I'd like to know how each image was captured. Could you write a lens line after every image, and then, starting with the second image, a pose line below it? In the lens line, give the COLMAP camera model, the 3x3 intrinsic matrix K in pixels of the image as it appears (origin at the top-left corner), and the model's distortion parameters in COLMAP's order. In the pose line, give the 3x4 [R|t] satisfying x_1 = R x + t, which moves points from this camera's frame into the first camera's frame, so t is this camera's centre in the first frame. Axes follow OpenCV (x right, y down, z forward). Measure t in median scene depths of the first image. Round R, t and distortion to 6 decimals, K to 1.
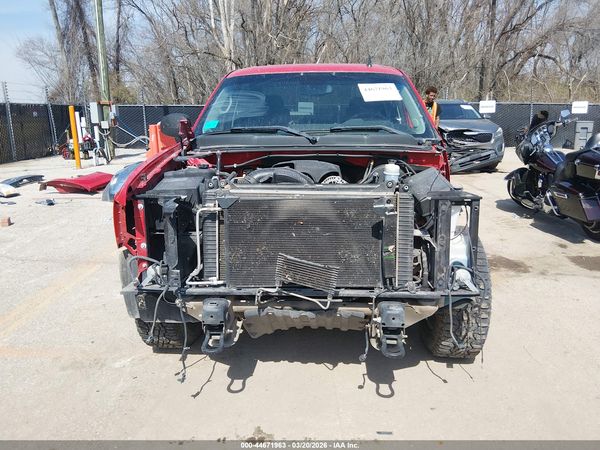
lens RADIAL K [[452.3, 0, 302.0], [0, 452.3, 227.6], [0, 0, 1]] dist [0.072859, -0.125321]
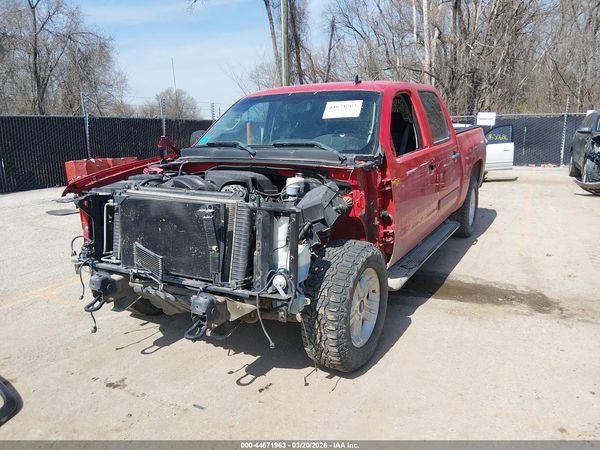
lens RADIAL K [[452.3, 0, 302.0], [0, 452.3, 227.6], [0, 0, 1]] dist [0.072859, -0.125321]
pose [[0.896115, 0.086885, -0.435234, 0.694735], [-0.098145, 0.995166, -0.003410, -0.018421], [0.432834, 0.045772, 0.900311, 0.043224]]
